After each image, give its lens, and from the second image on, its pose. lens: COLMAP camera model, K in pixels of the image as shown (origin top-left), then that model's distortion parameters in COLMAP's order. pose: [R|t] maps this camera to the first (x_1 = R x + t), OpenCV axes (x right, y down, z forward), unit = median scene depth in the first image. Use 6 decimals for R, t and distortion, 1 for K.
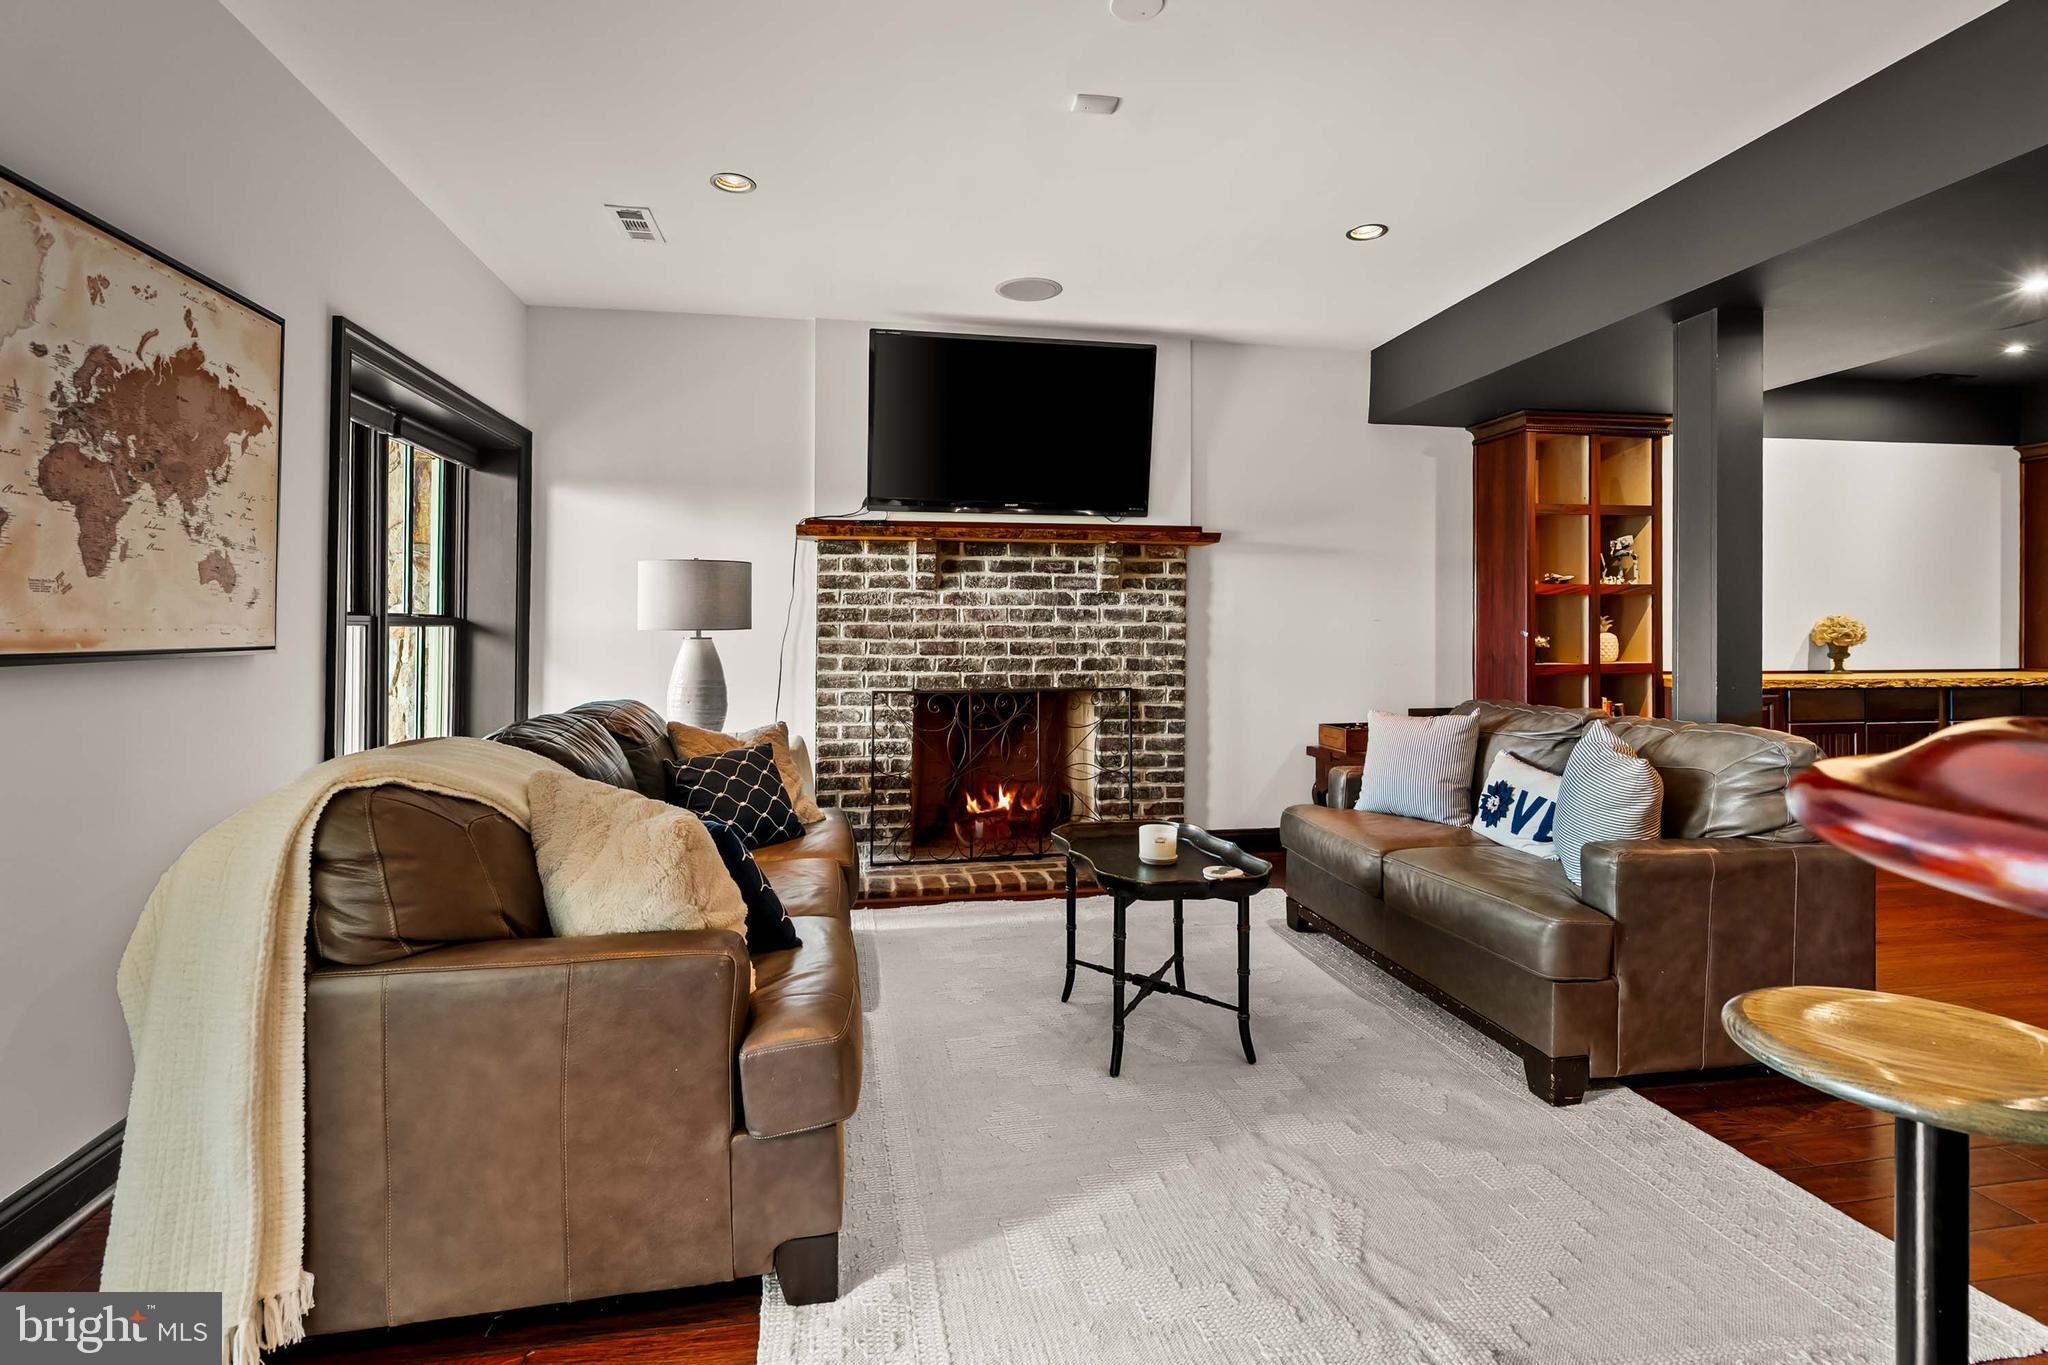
lens RADIAL K [[942.9, 0, 1017.8], [0, 942.9, 627.0], [0, 0, 1]] dist [-0.017835, 0.010849]
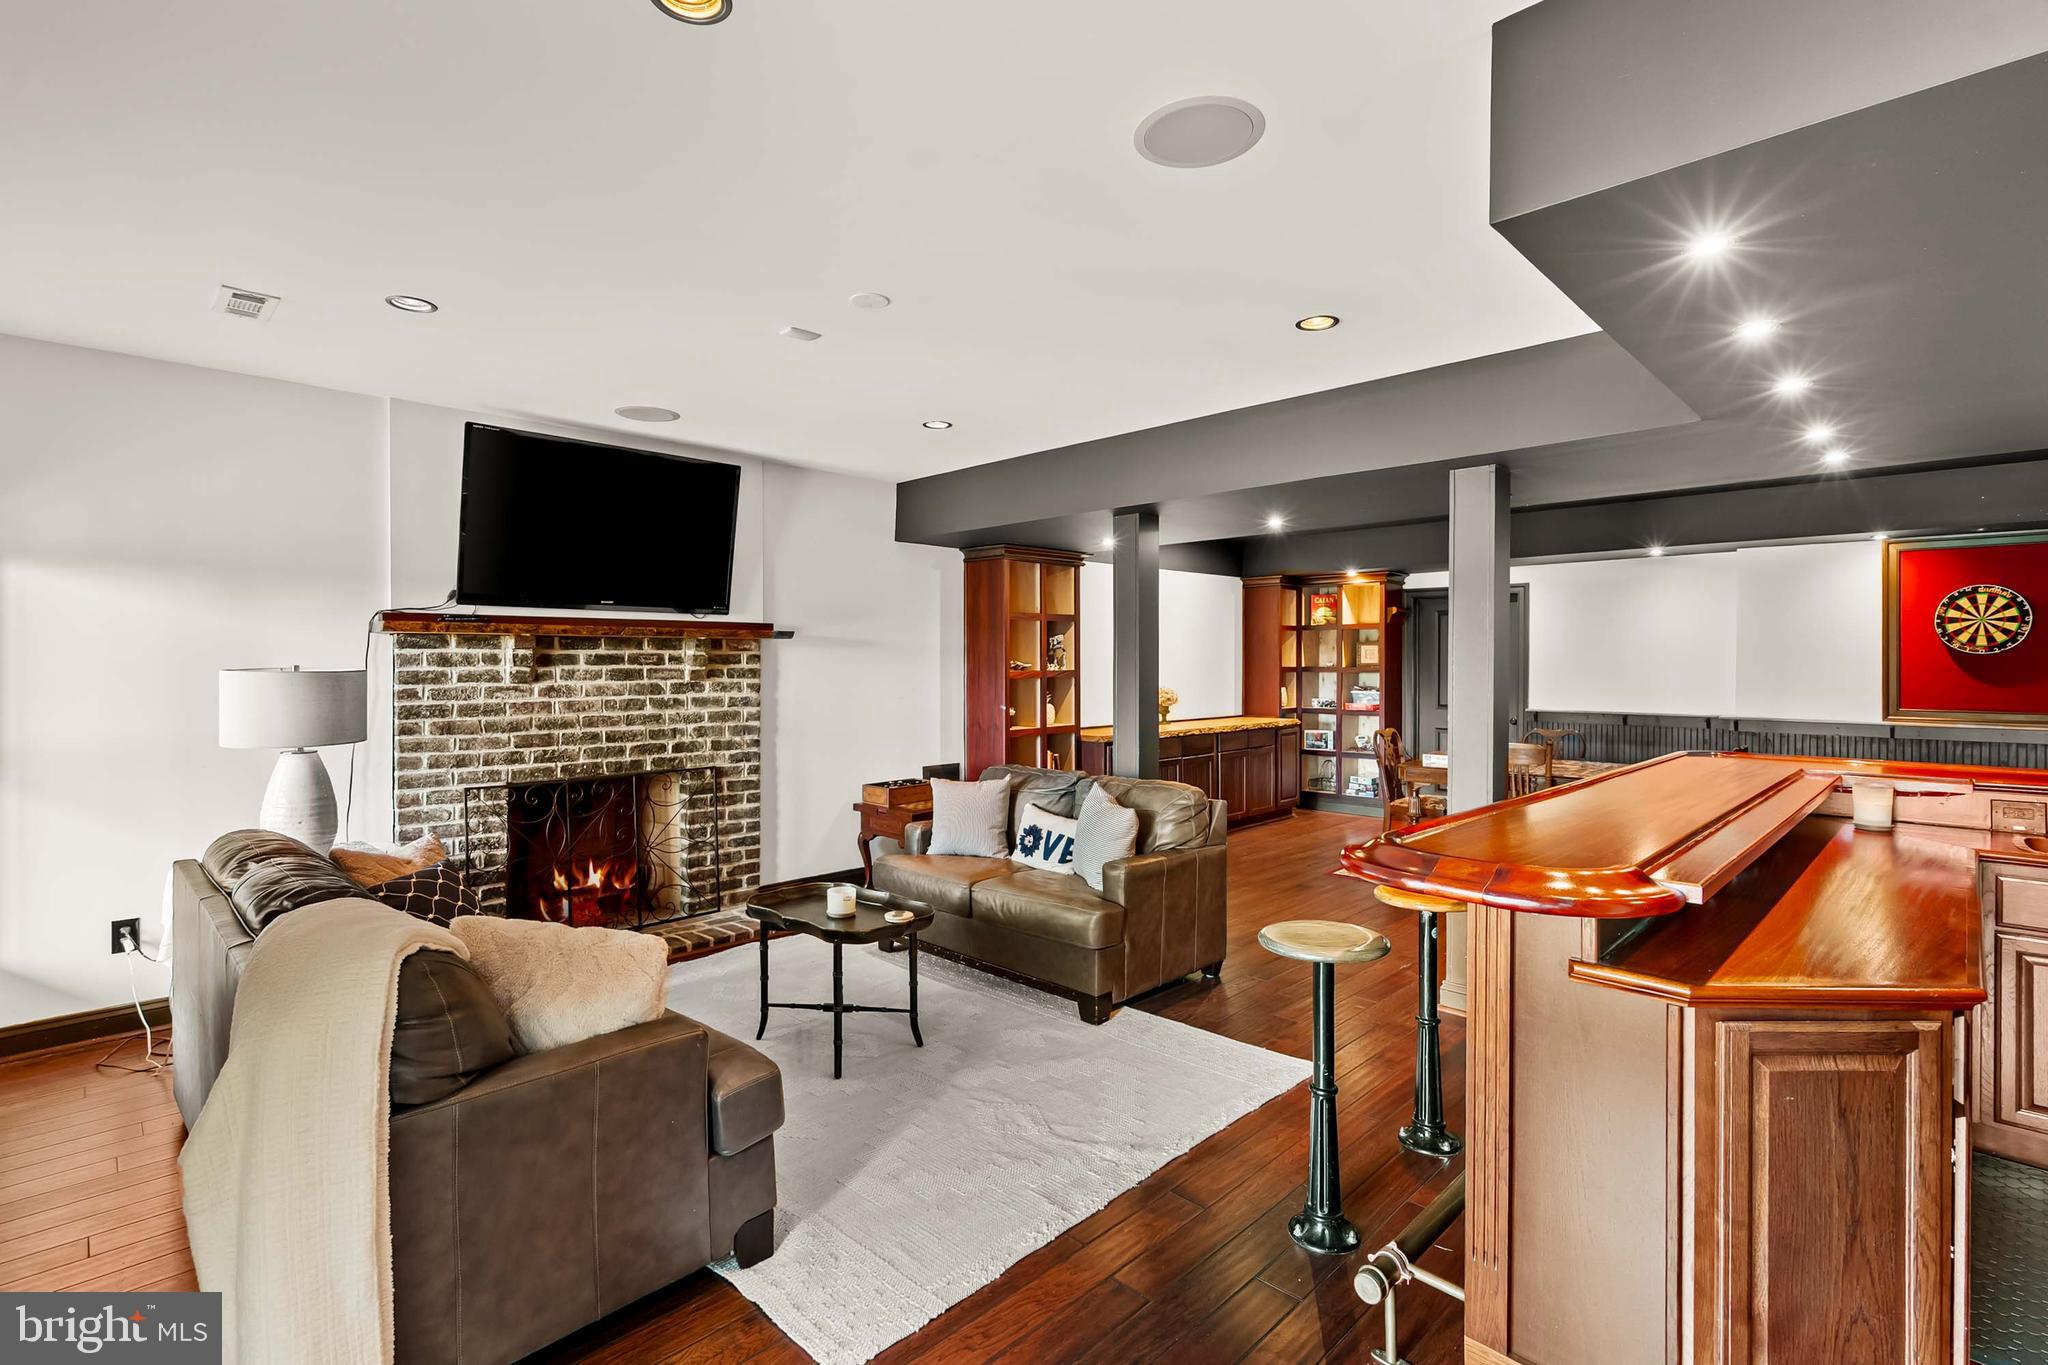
lens RADIAL K [[932.7, 0, 1013.5], [0, 932.7, 676.3], [0, 0, 1]] dist [-0.003949, 0.000350]
pose [[0.818731, -0.008382, 0.574117, -0.238930], [-0.000158, 0.999890, 0.014823, -0.062516], [-0.574178, -0.012227, 0.818639, -0.122879]]
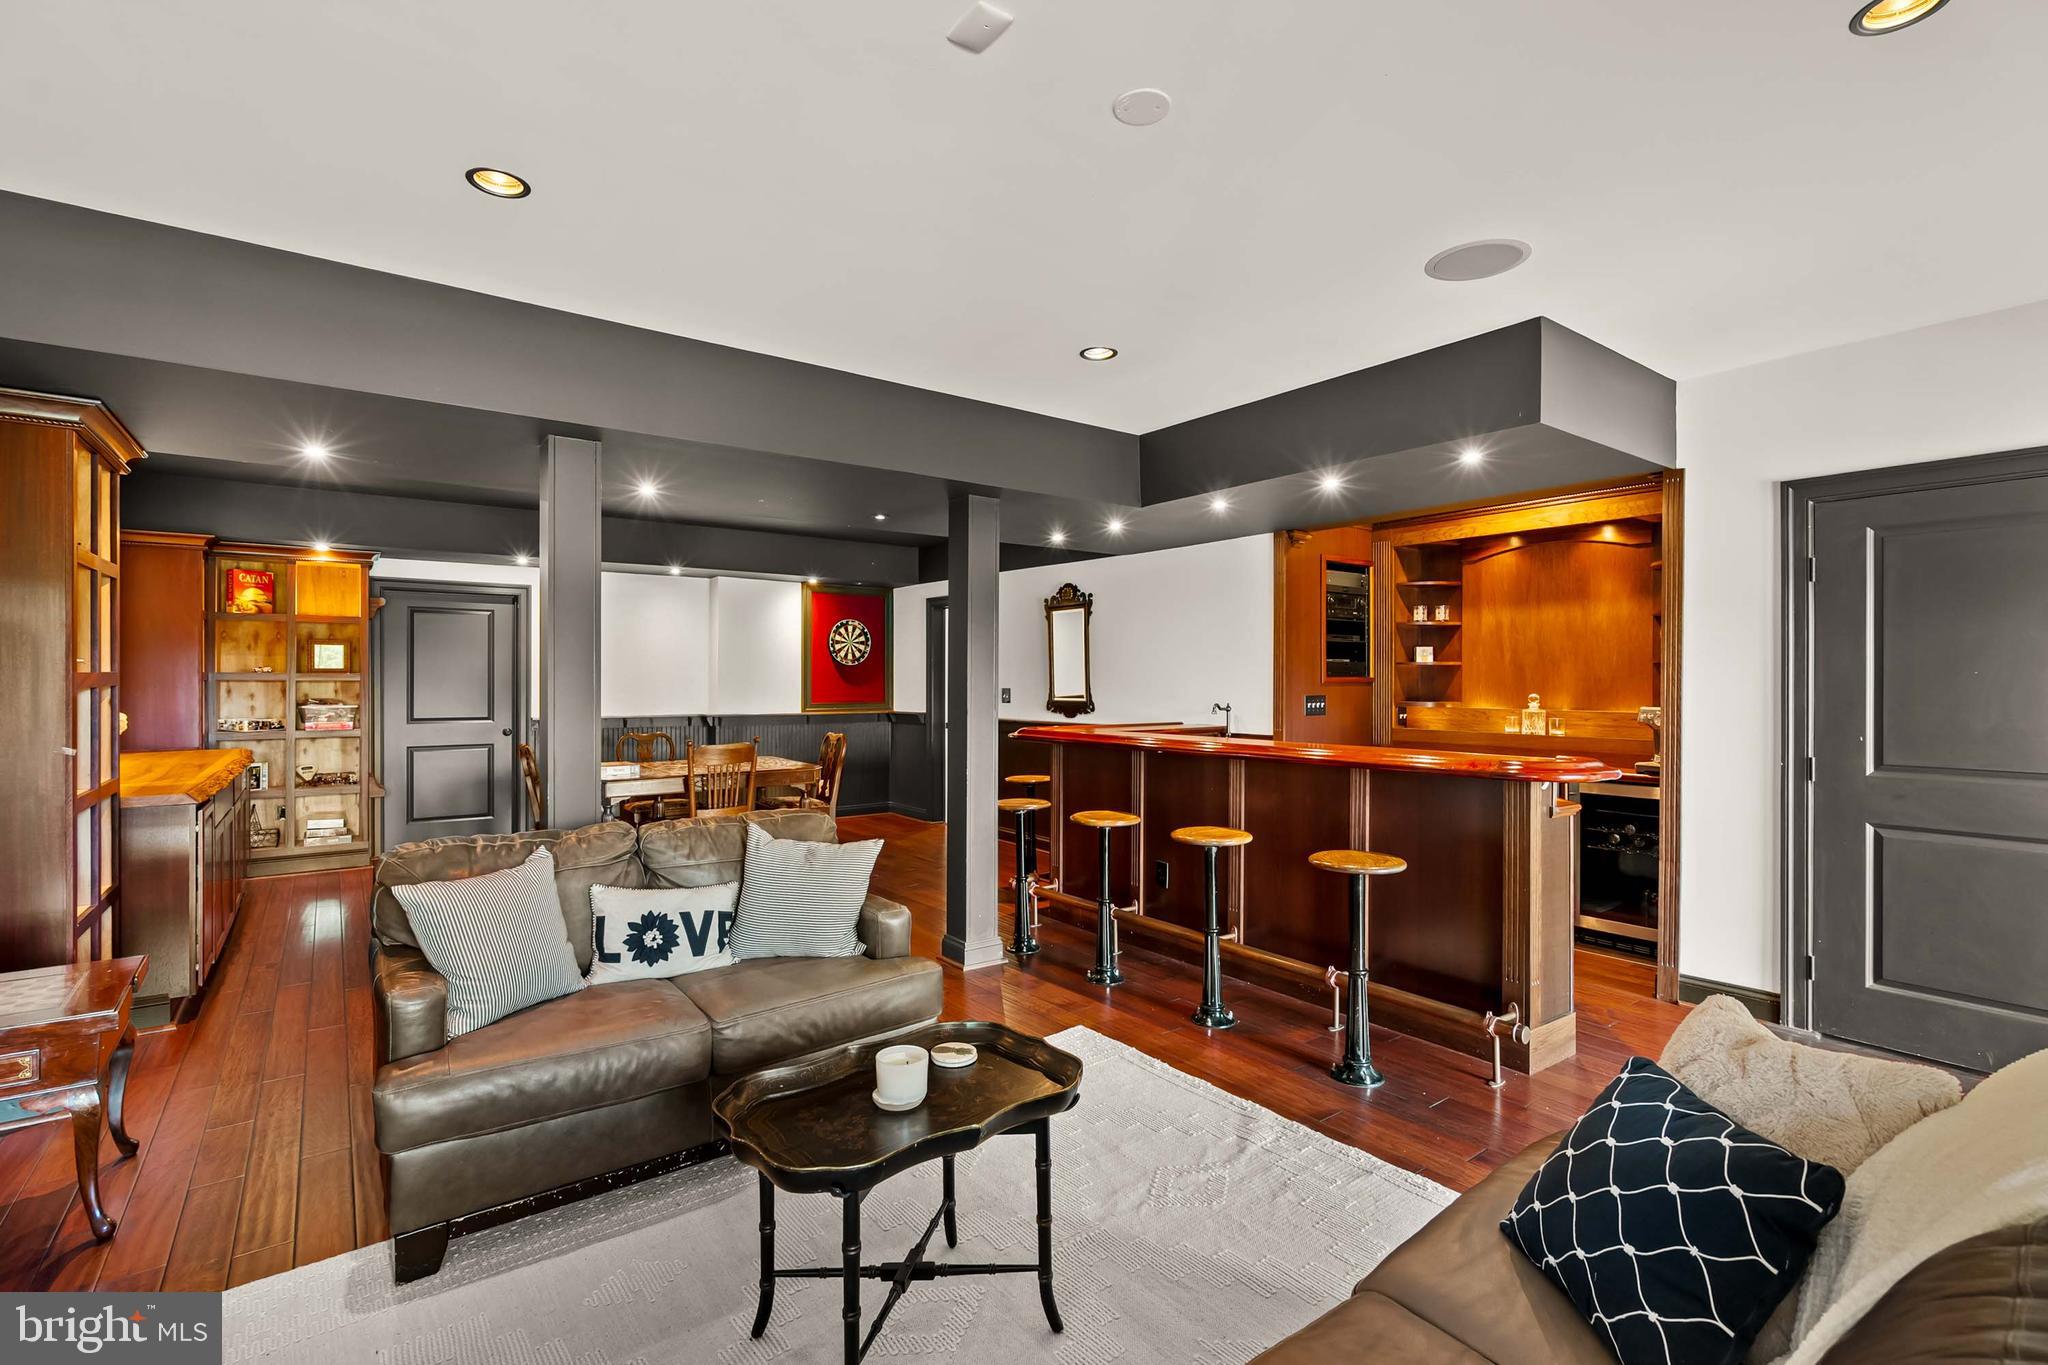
lens RADIAL K [[932.7, 0, 1013.5], [0, 932.7, 676.3], [0, 0, 1]] dist [-0.003949, 0.000350]
pose [[-0.443034, 0.000753, 0.896504, -0.323575], [-0.002408, 0.999995, -0.002030, -0.047276], [-0.896501, -0.003058, -0.443030, 0.739941]]
